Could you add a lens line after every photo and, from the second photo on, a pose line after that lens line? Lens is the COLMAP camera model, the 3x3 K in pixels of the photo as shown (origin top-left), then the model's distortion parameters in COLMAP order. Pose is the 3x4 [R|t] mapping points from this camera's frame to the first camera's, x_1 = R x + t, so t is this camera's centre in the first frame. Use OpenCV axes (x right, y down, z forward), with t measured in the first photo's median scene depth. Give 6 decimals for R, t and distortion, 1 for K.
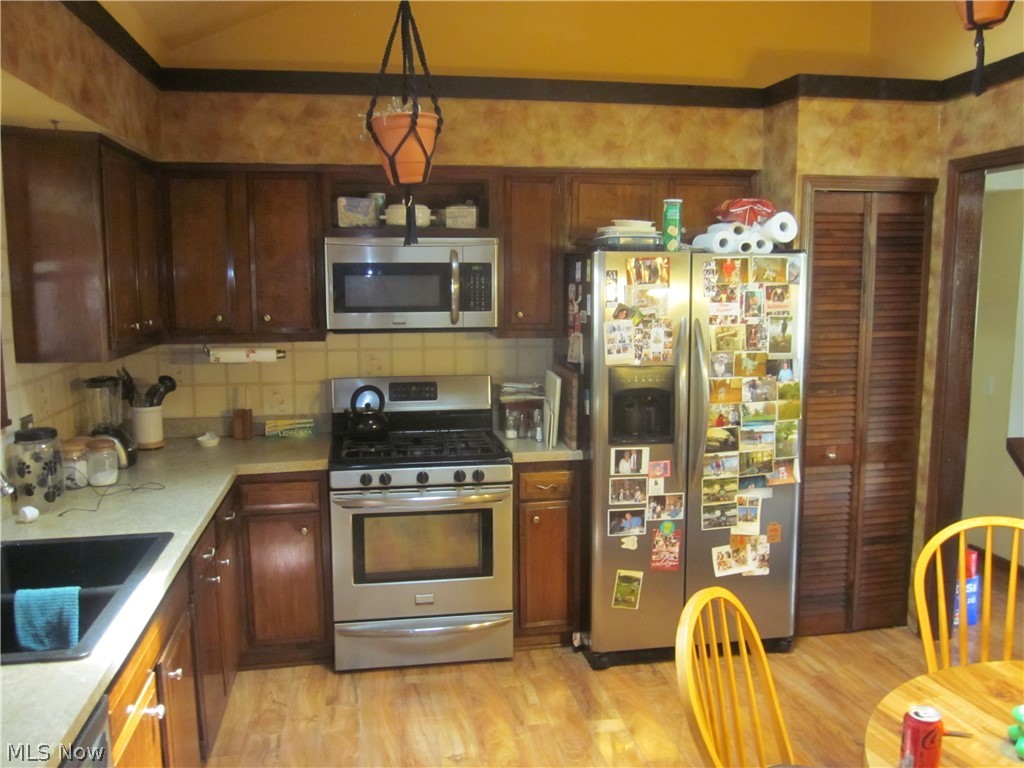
lens RADIAL K [[850.7, 0, 510.4], [0, 850.7, 384.0], [0, 0, 1]] dist [-0.039156, 0.005972]
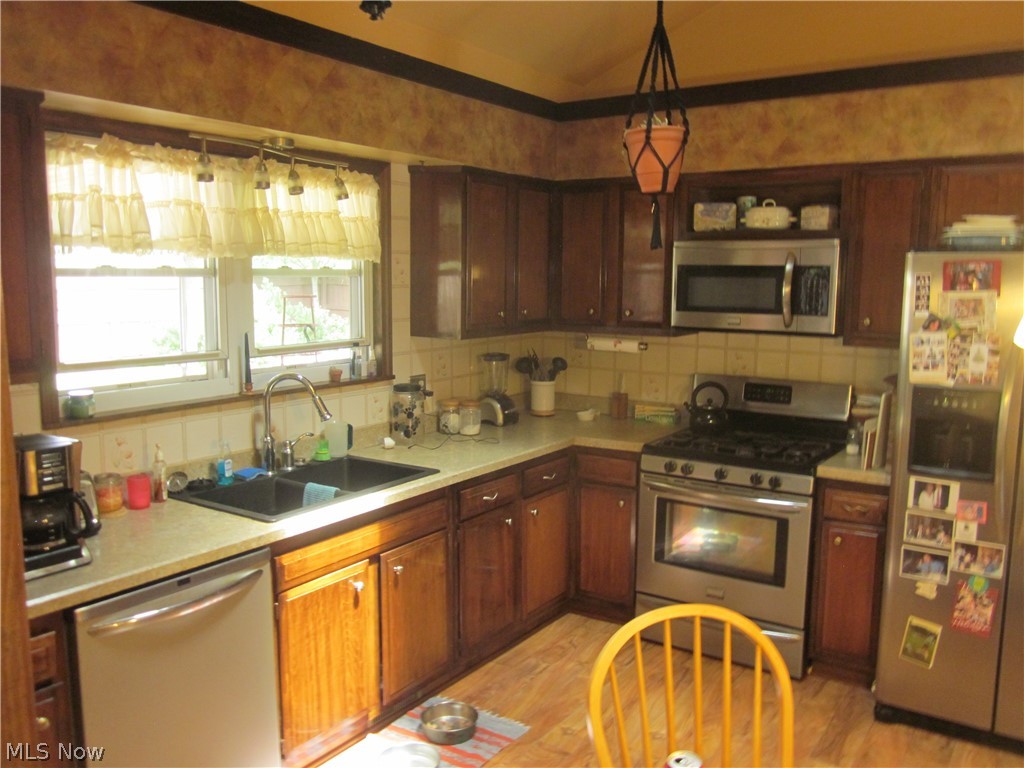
lens RADIAL K [[850.7, 0, 508.1], [0, 850.7, 384.0], [0, 0, 1]] dist [-0.039156, 0.005972]
pose [[0.720811, 0.097676, -0.686214, 0.397828], [-0.096657, 0.994513, 0.040030, -0.014441], [0.686359, 0.037473, 0.726297, 0.074672]]
